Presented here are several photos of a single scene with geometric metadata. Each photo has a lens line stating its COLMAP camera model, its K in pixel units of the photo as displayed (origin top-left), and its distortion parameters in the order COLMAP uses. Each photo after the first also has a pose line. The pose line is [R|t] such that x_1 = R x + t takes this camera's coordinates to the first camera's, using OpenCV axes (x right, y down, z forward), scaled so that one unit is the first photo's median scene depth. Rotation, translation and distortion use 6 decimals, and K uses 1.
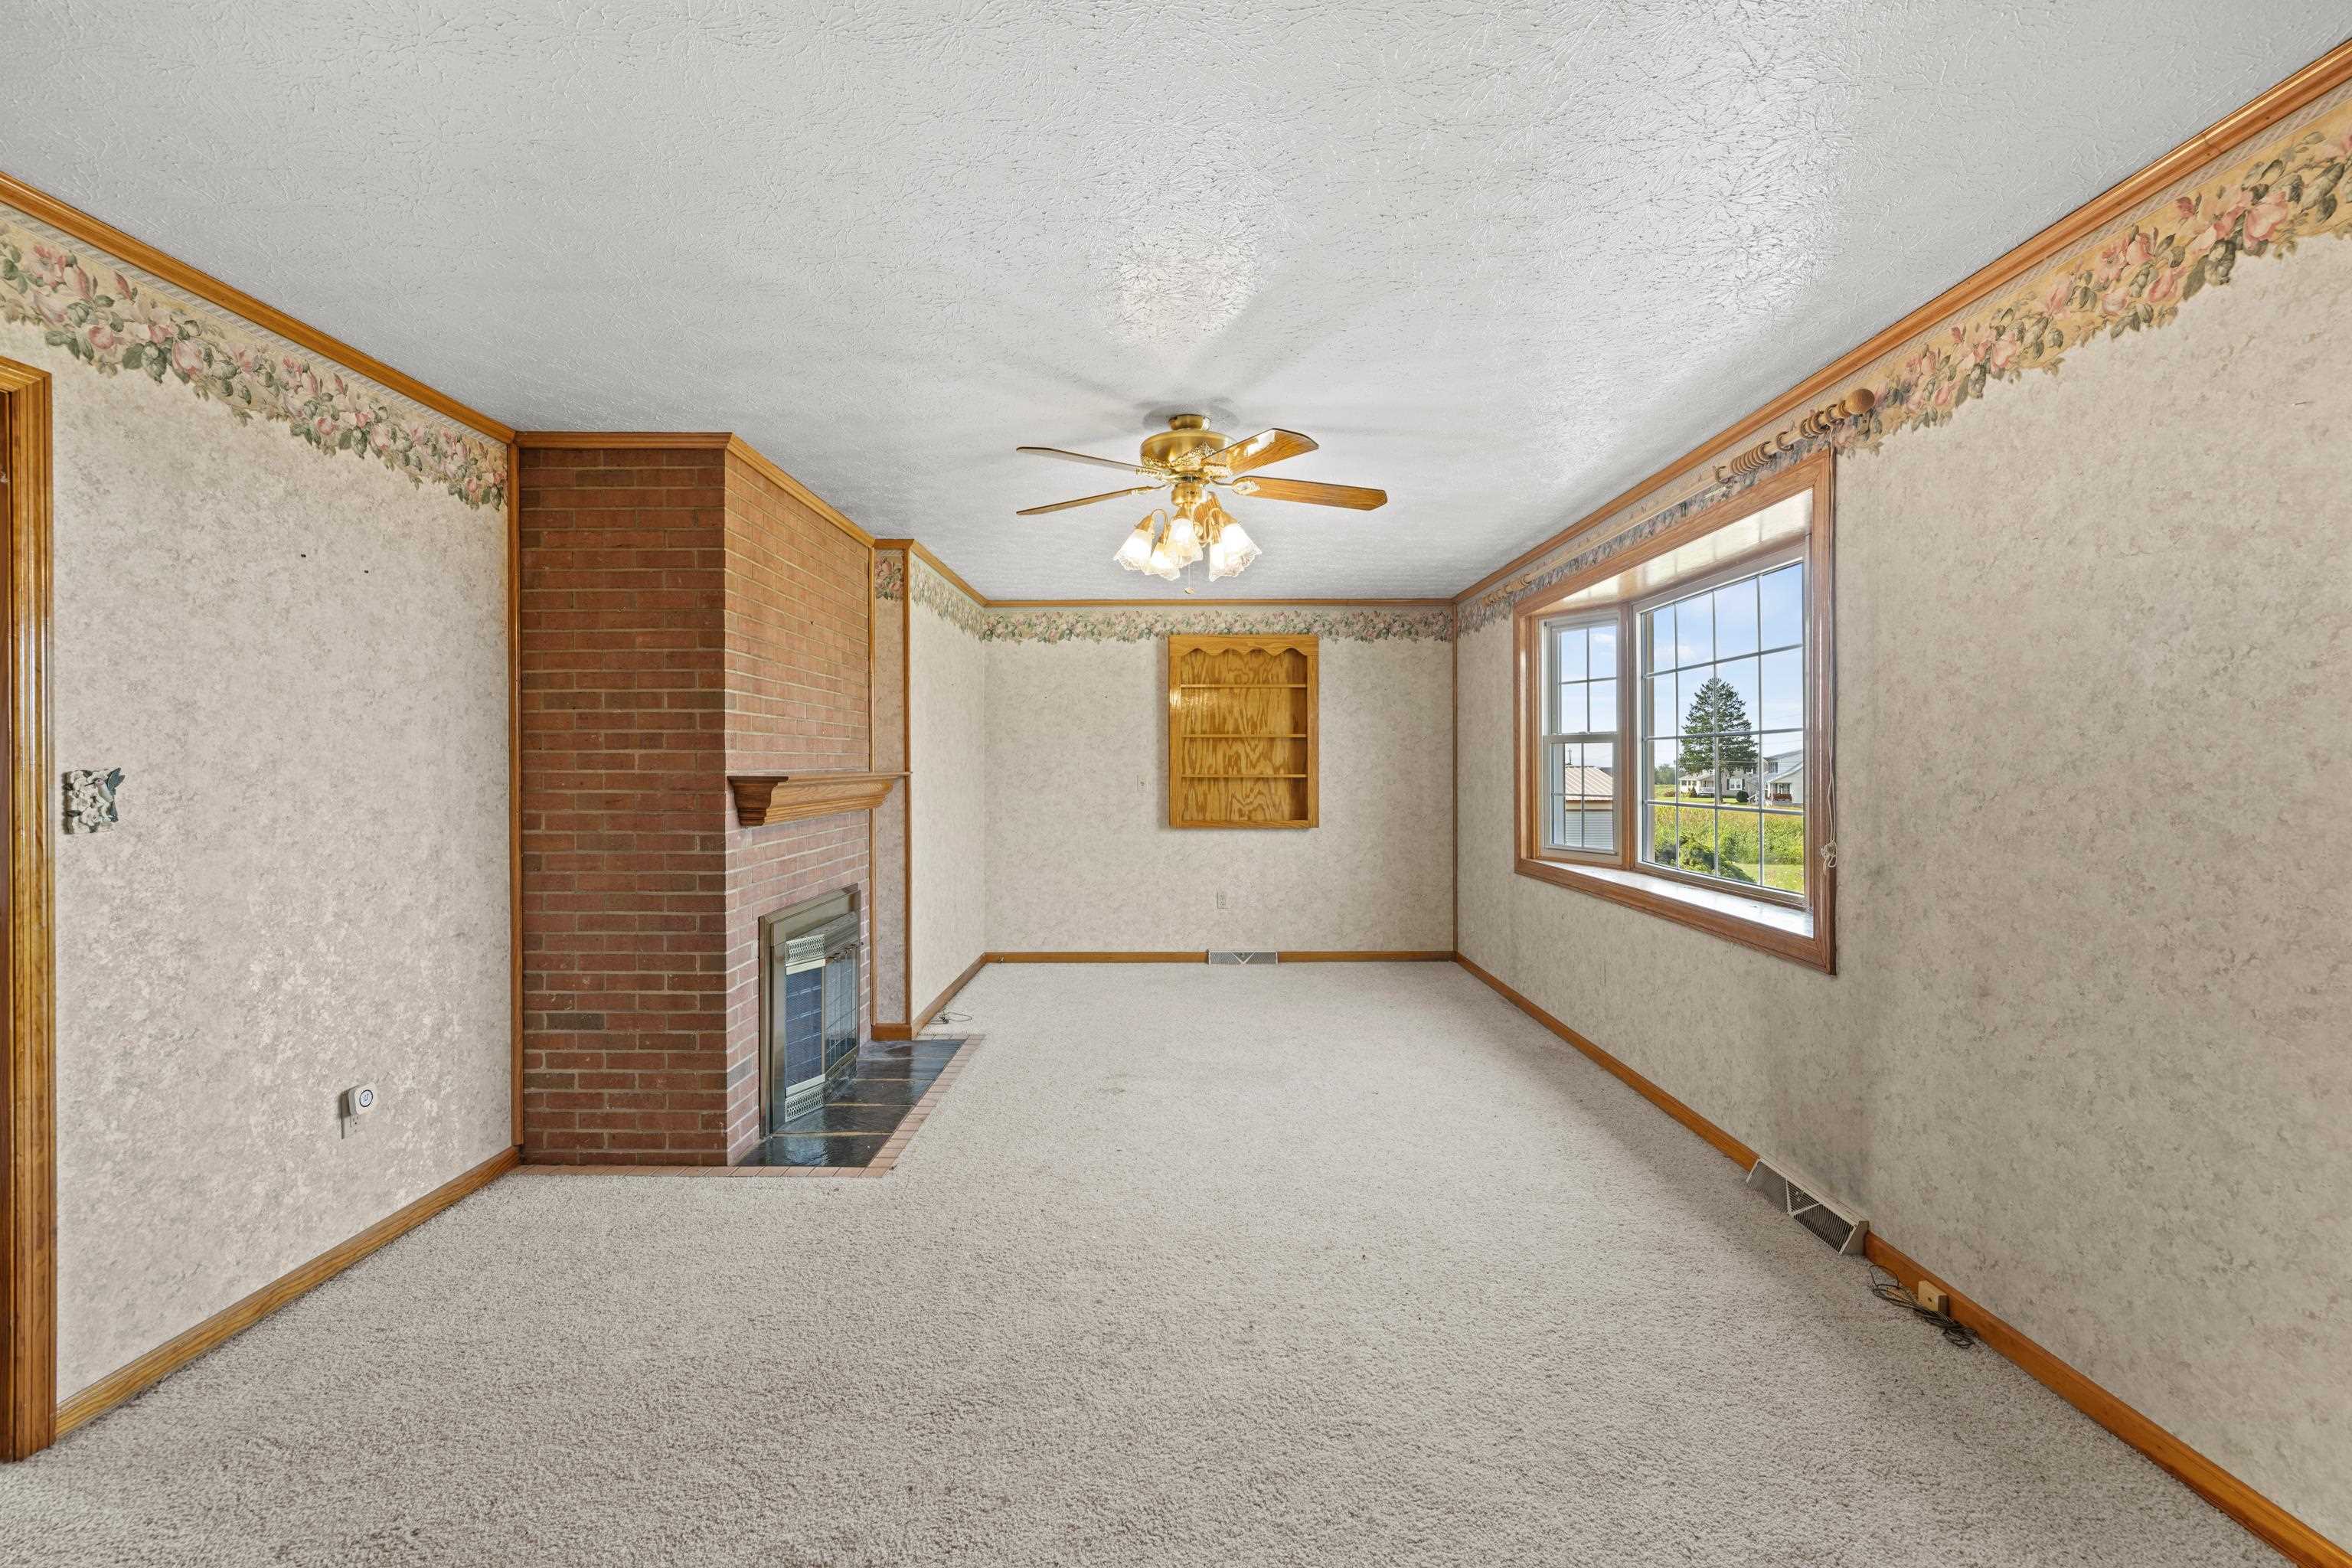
lens RADIAL K [[988.3, 0, 1177.2], [0, 988.3, 770.4], [0, 0, 1]] dist [0.001565, 0.000309]
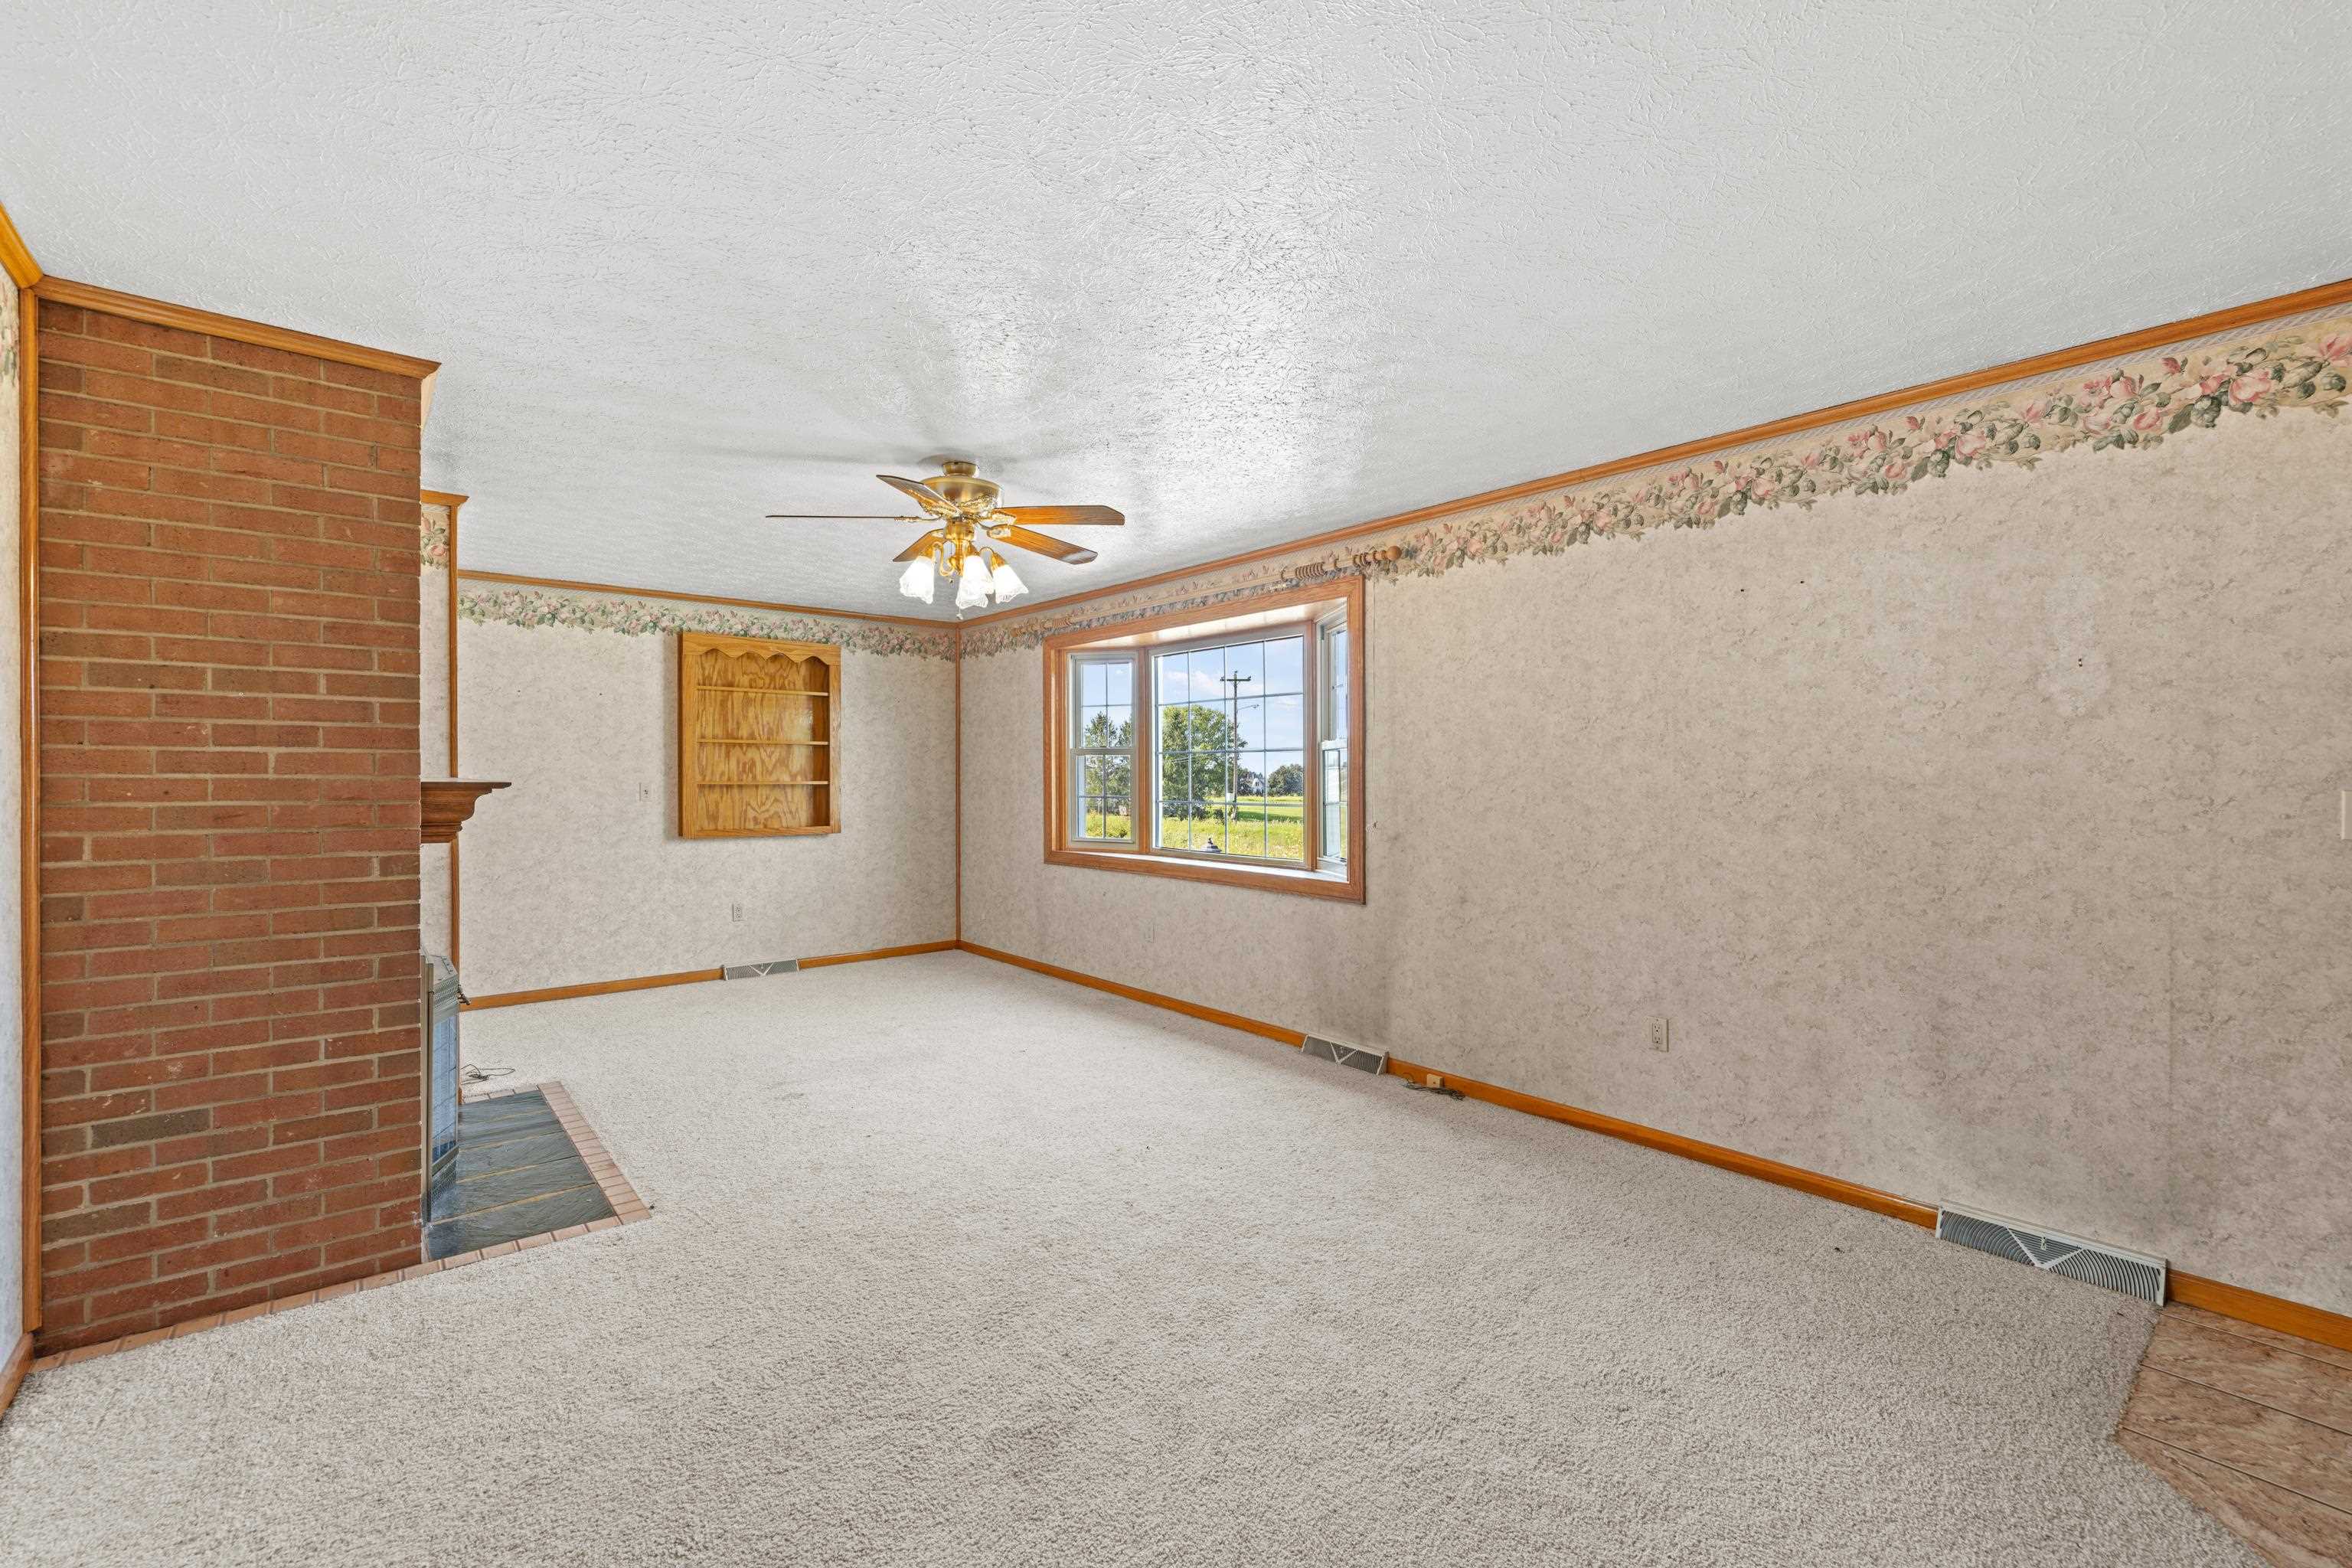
lens RADIAL K [[988.2, 0, 1176.1], [0, 988.2, 774.1], [0, 0, 1]] dist [0.000423, 0.000197]
pose [[0.763493, 0.002942, 0.645809, -0.506780], [0.000201, 0.999988, -0.004793, 0.003189], [-0.645816, 0.003789, 0.763484, -0.019120]]
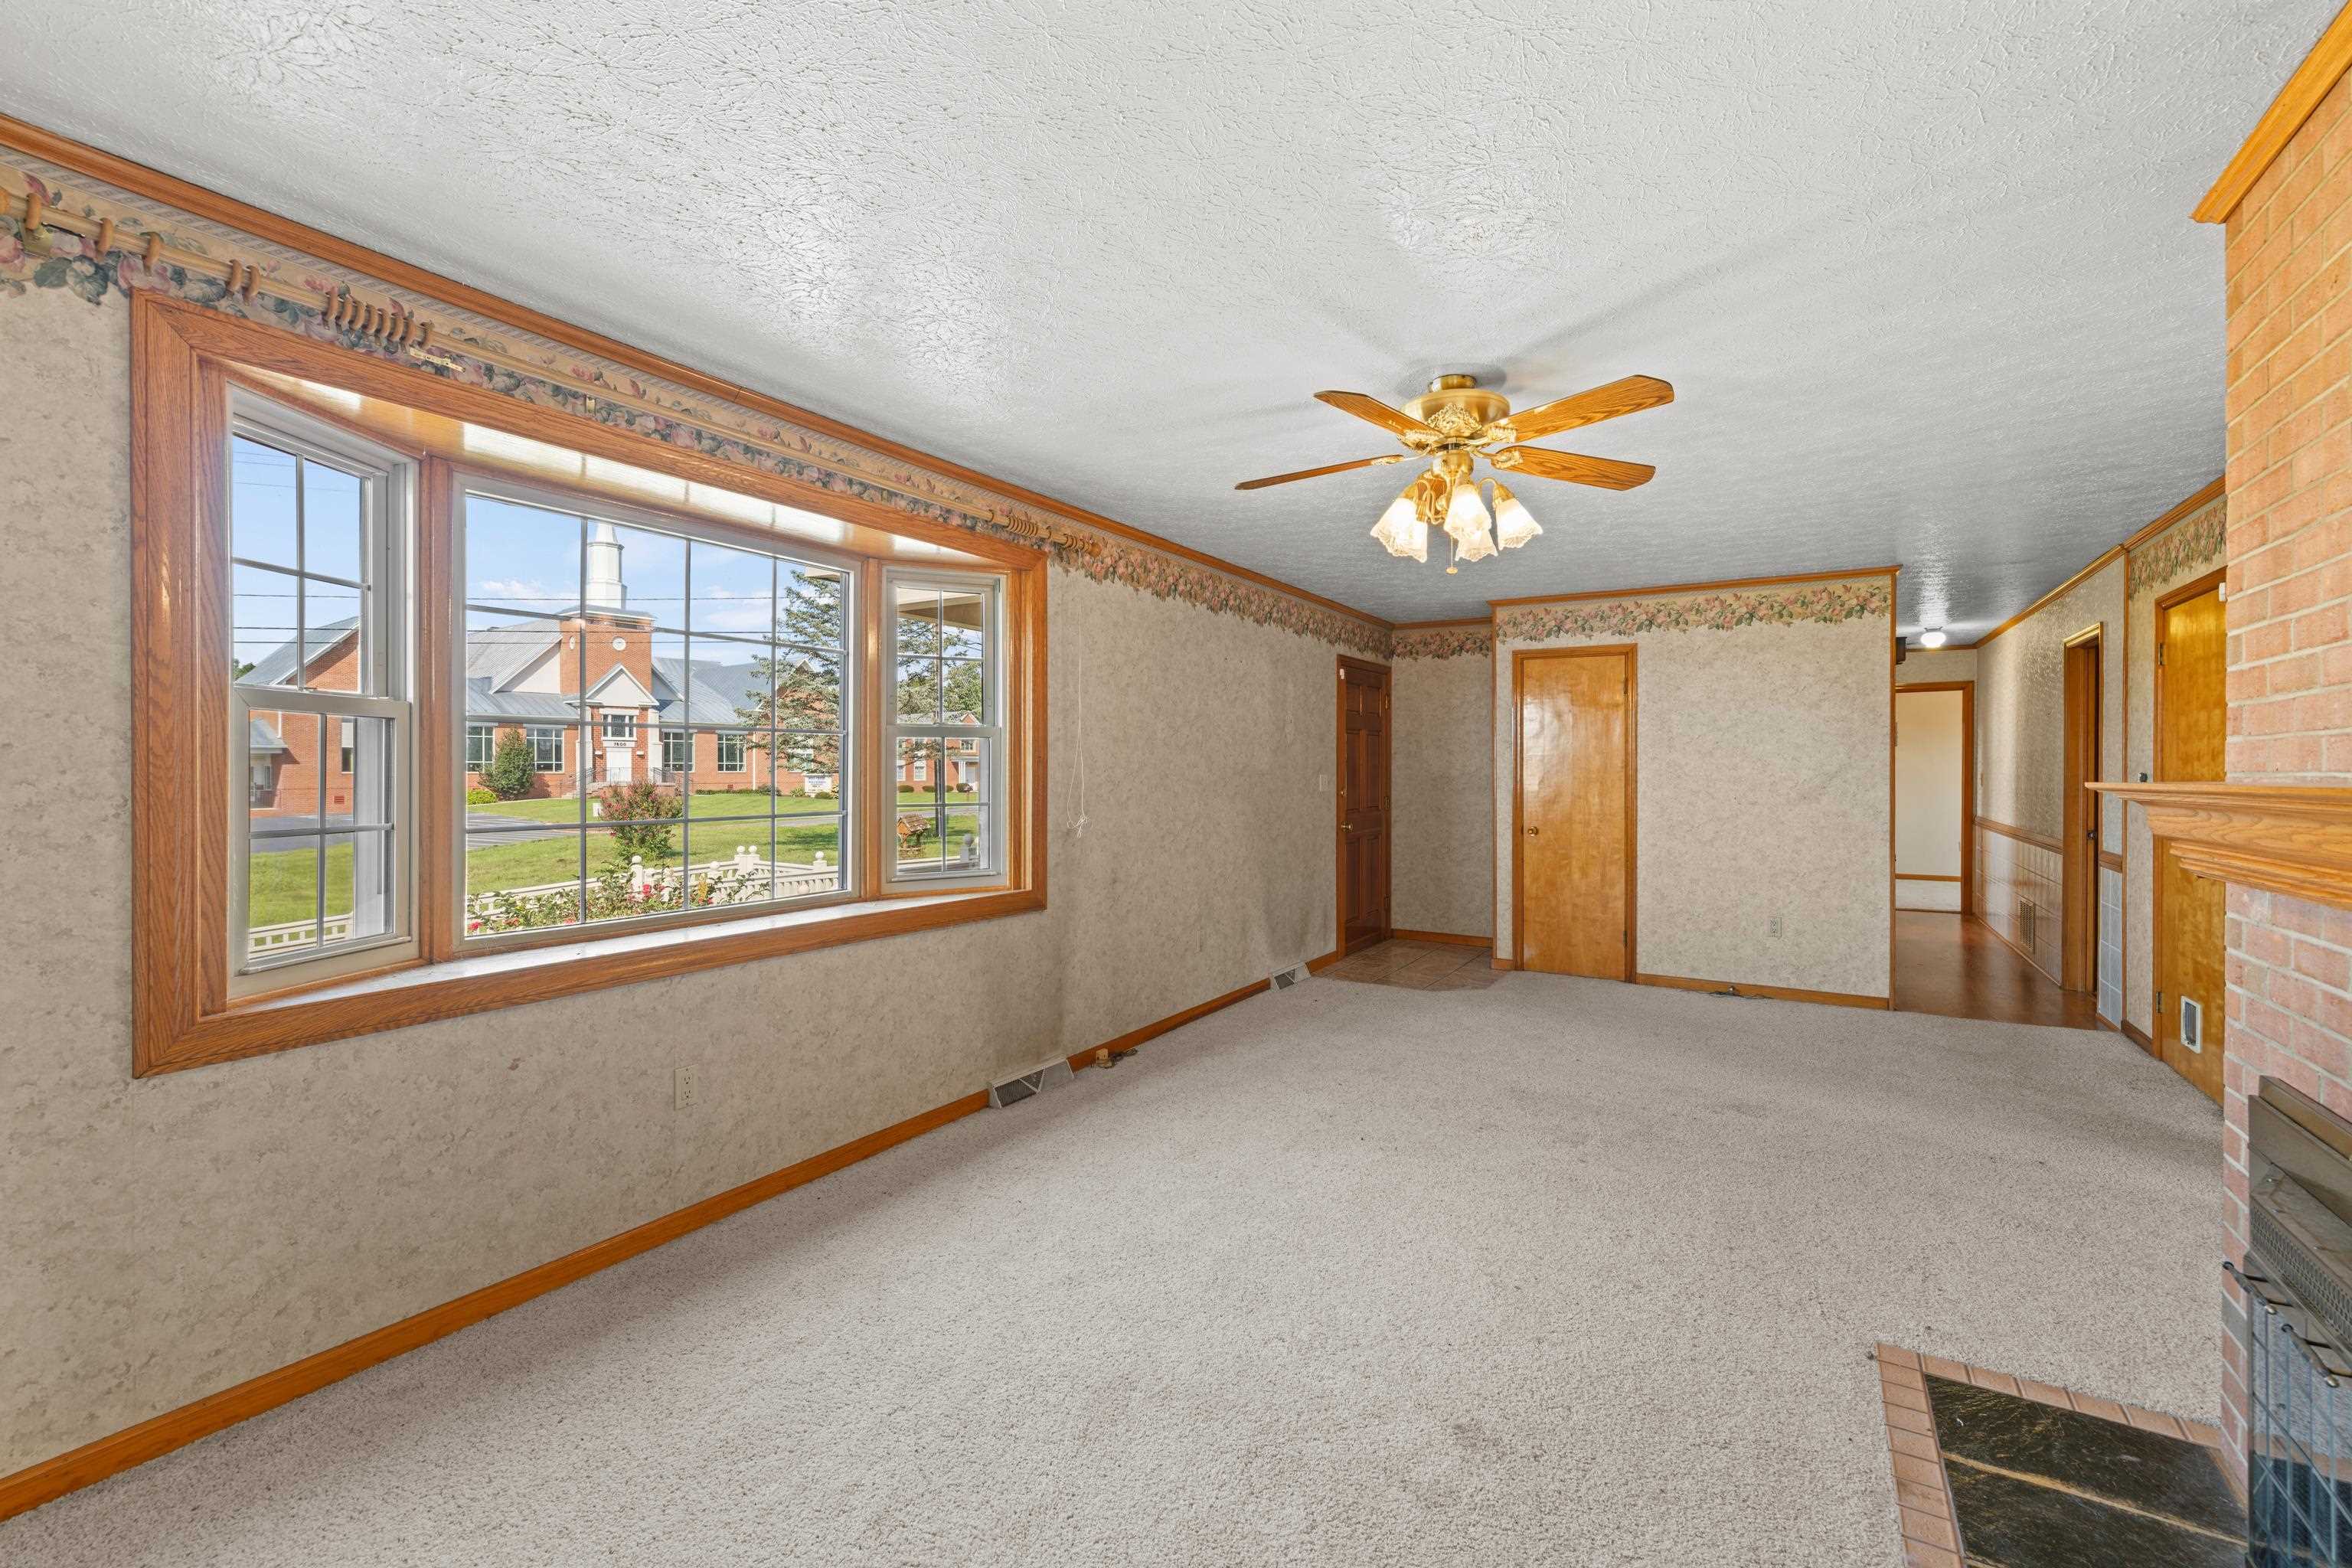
lens RADIAL K [[988.2, 0, 1176.1], [0, 988.2, 774.1], [0, 0, 1]] dist [0.000423, 0.000197]
pose [[-0.851823, -0.002514, 0.523823, -0.234316], [0.001577, 0.999972, 0.007364, -0.004778], [-0.523827, 0.007099, -0.851795, 1.819656]]
